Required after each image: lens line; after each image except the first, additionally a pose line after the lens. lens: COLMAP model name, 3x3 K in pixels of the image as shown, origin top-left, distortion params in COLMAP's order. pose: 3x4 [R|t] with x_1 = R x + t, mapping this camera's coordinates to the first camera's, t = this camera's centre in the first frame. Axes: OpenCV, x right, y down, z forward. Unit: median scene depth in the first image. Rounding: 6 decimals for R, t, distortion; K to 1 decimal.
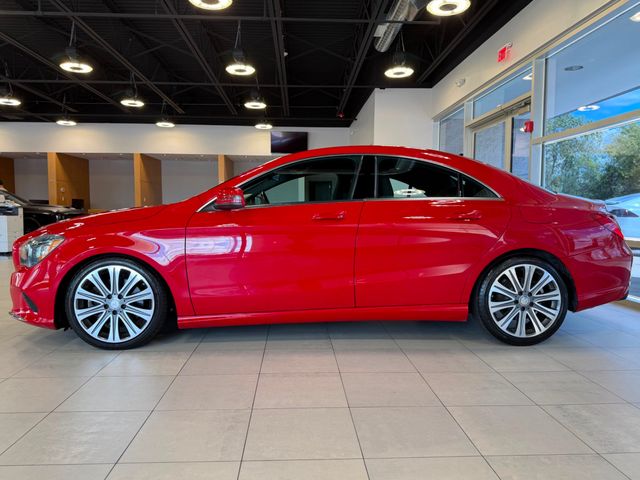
lens RADIAL K [[474.4, 0, 316.9], [0, 474.4, 242.1], [0, 0, 1]] dist [0.046197, -0.026731]
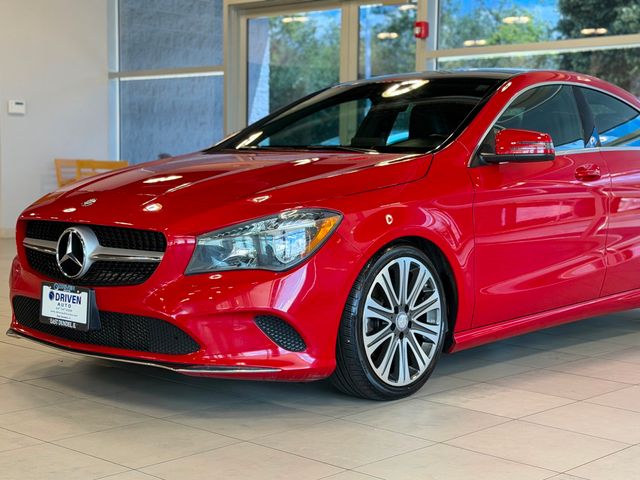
lens RADIAL K [[1106.2, 0, 318.9], [0, 1106.2, 242.0], [0, 0, 1]] dist [0.116397, 0.000000]
pose [[0.704603, -0.045232, 0.708159, -1.330583], [0.034719, 0.998969, 0.029262, -0.011905], [-0.708752, 0.003968, 0.705446, 0.093228]]
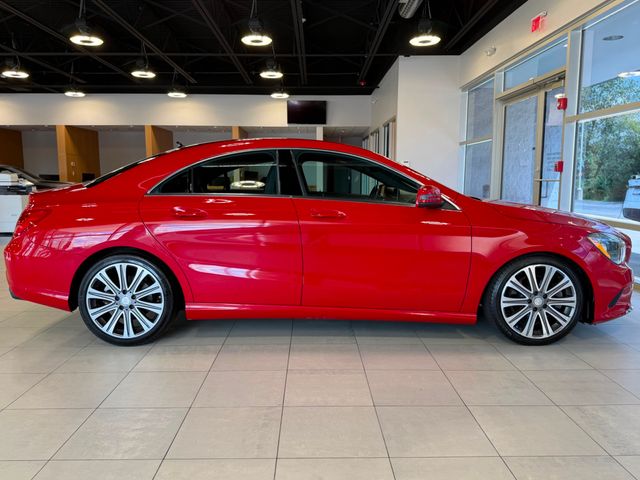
lens RADIAL K [[502.7, 0, 320.2], [0, 502.7, 243.2], [0, 0, 1]] dist [0.035922, -0.023344]
pose [[0.999547, -0.000316, -0.030099, -0.010169], [0.002124, 0.998192, 0.060074, -0.050421], [0.030026, -0.060111, 0.997740, -0.054795]]
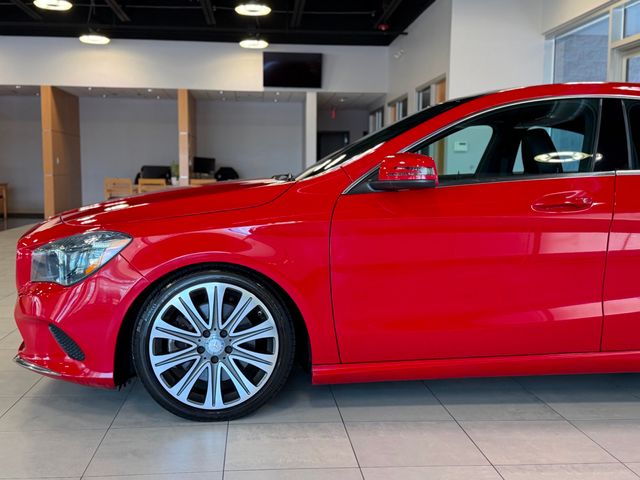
lens RADIAL K [[751.3, 0, 316.2], [0, 751.3, 237.2], [0, 0, 1]] dist [0.063279, 0.000000]
pose [[0.999370, 0.000757, 0.035474, -0.298775], [-0.001222, 0.999913, 0.013105, -0.018272], [-0.035461, -0.013140, 0.999285, 0.045294]]
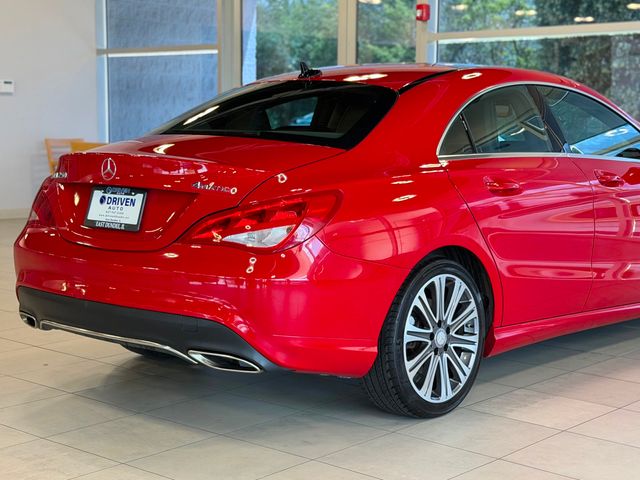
lens RADIAL K [[1127.9, 0, 315.6], [0, 1127.9, 237.9], [0, 0, 1]] dist [0.116717, 0.000000]
pose [[0.681998, -0.074607, 0.727539, -1.433987], [0.040142, 0.997102, 0.064621, -0.084192], [-0.730252, -0.014866, 0.683016, 0.128387]]
